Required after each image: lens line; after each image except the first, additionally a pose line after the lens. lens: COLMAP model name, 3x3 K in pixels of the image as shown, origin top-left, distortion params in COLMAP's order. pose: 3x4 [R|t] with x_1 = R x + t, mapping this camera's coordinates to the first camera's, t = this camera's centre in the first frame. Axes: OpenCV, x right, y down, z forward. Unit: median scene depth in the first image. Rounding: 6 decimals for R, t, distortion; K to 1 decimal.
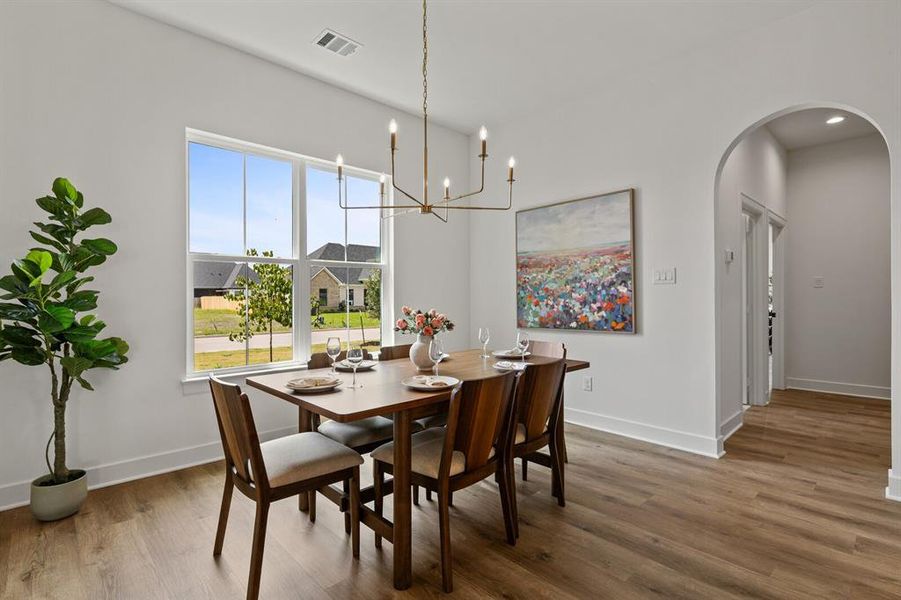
lens RADIAL K [[425.4, 0, 448.8], [0, 425.4, 299.6], [0, 0, 1]] dist [-0.001117, 0.000046]
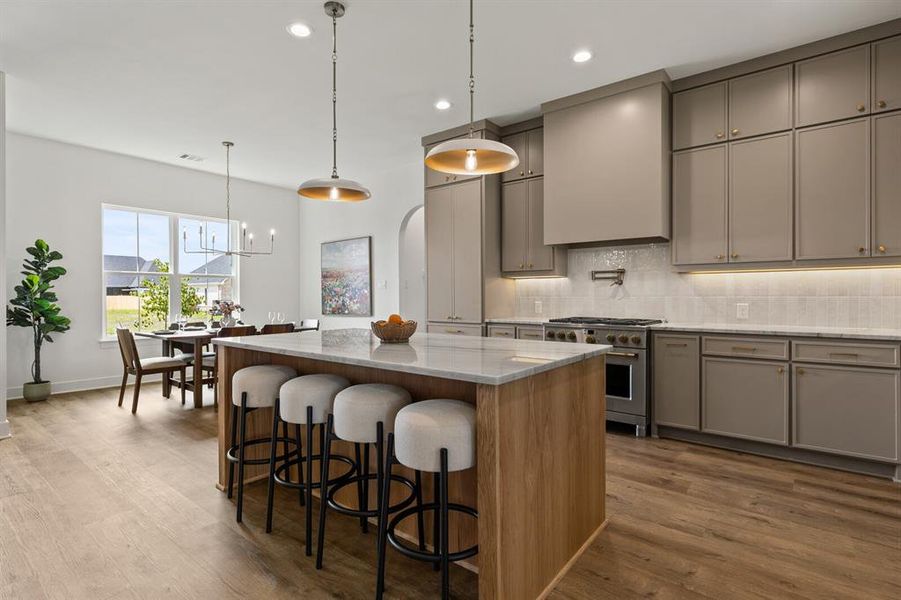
lens RADIAL K [[440.5, 0, 449.6], [0, 440.5, 299.0], [0, 0, 1]] dist [-0.003966, -0.000628]
pose [[0.990365, -0.001066, 0.138475, 0.722815], [0.001063, 0.999999, 0.000095, 0.011847], [-0.138475, 0.000054, 0.990366, -1.295656]]
